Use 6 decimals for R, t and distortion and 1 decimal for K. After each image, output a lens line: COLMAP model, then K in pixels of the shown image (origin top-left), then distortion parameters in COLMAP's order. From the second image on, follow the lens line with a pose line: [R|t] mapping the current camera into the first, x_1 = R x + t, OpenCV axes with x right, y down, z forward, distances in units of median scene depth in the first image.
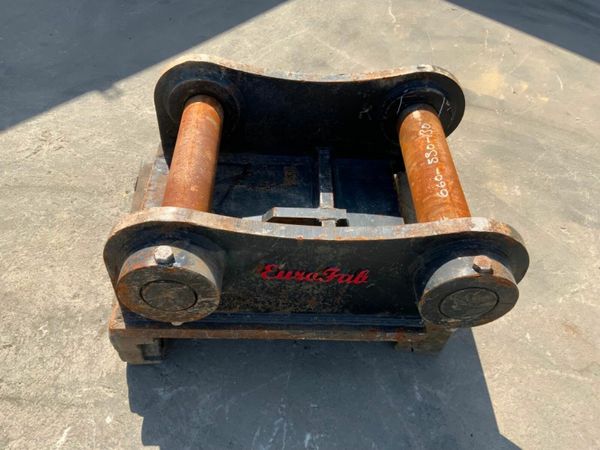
lens RADIAL K [[501.8, 0, 297.4], [0, 501.8, 225.8], [0, 0, 1]] dist [0.030730, -0.059854]
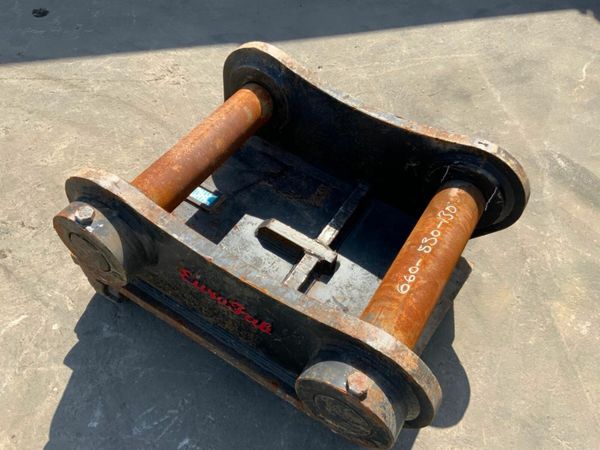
lens RADIAL K [[501.8, 0, 299.1], [0, 501.8, 223.0], [0, 0, 1]] dist [0.030730, -0.059854]
pose [[0.846342, 0.432014, -0.311558, 0.311631], [-0.420302, 0.900984, 0.107583, -0.159194], [0.327186, 0.039896, 0.944117, 0.107916]]
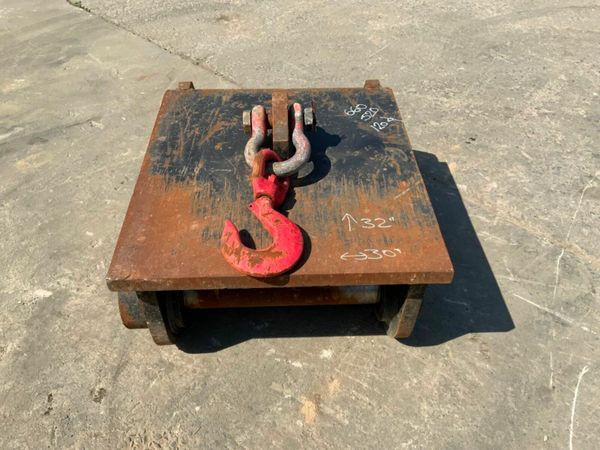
lens RADIAL K [[501.8, 0, 301.6], [0, 501.8, 226.6], [0, 0, 1]] dist [0.030730, -0.059854]
pose [[-0.038148, -0.717070, 0.695956, -1.011367], [0.764859, 0.427246, 0.482133, 0.028035], [-0.643067, 0.550701, 0.532159, 0.100043]]
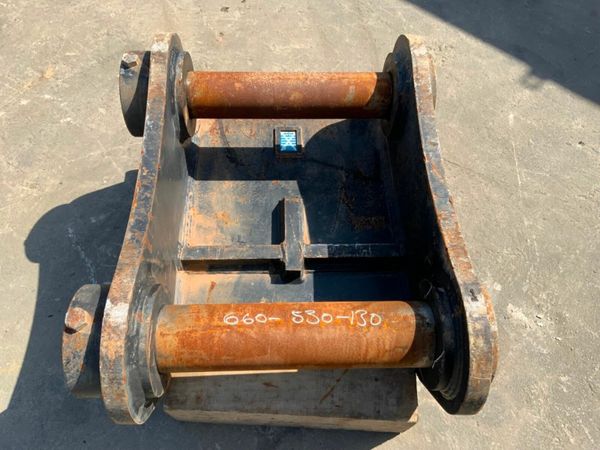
lens RADIAL K [[501.8, 0, 303.7], [0, 501.8, 224.8], [0, 0, 1]] dist [0.030730, -0.059854]
pose [[0.027701, 0.827594, -0.560643, 0.519388], [-0.769685, 0.375524, 0.516300, -0.512051], [0.637822, 0.417217, 0.647389, 0.455418]]
